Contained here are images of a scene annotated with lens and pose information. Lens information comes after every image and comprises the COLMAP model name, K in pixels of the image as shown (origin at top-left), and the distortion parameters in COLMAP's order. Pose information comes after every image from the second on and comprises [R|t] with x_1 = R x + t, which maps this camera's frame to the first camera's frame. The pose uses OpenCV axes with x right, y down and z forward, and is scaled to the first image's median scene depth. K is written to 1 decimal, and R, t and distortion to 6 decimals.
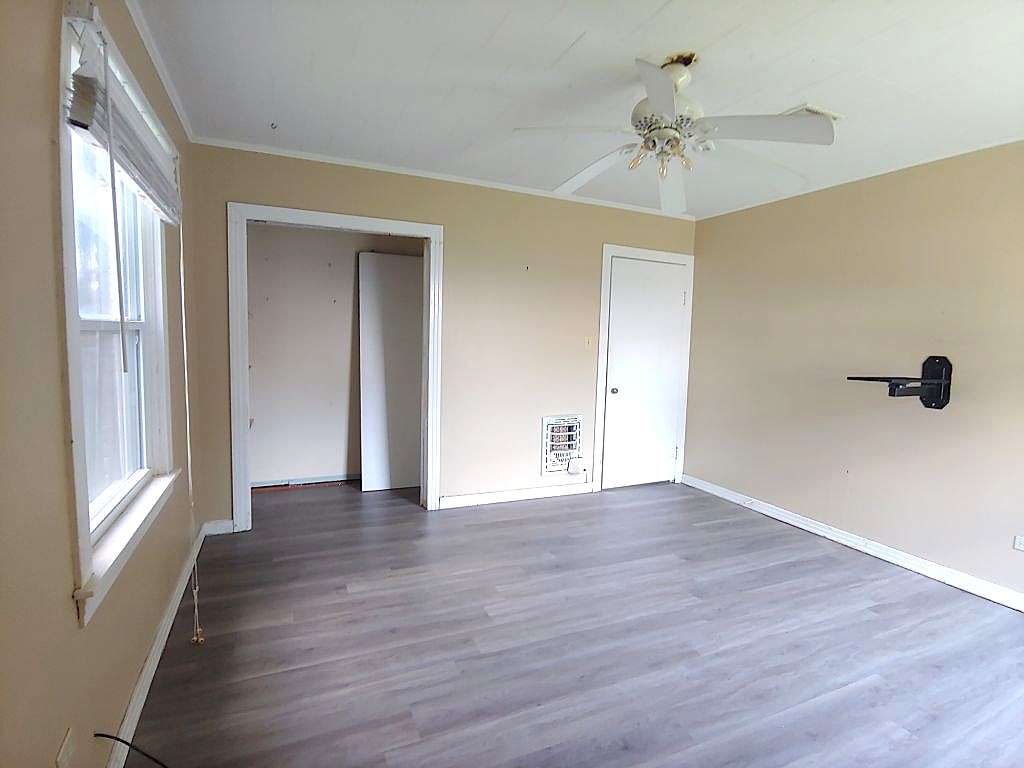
lens RADIAL K [[521.5, 0, 513.3], [0, 521.5, 378.1], [0, 0, 1]] dist [-0.020101, -0.000495]
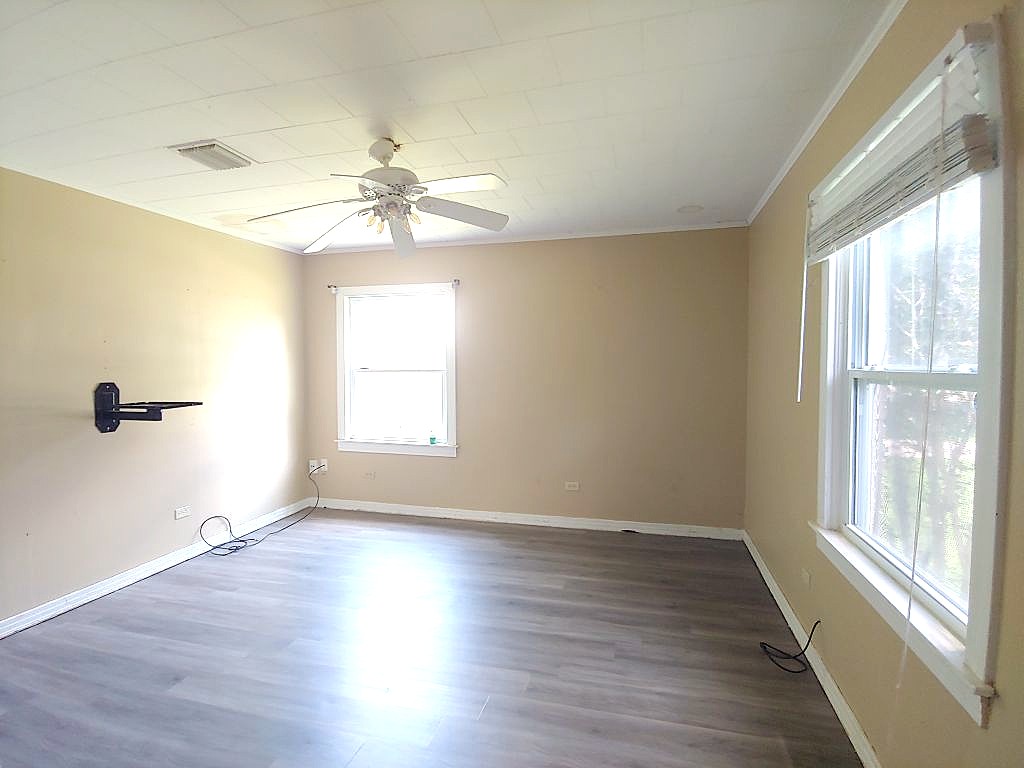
lens RADIAL K [[521.5, 0, 508.3], [0, 521.5, 386.7], [0, 0, 1]] dist [-0.020101, -0.000495]
pose [[-0.773036, -0.051784, 0.632246, -0.661170], [0.040179, 0.990664, 0.130267, -0.190153], [-0.633089, 0.126104, -0.763738, 1.752547]]
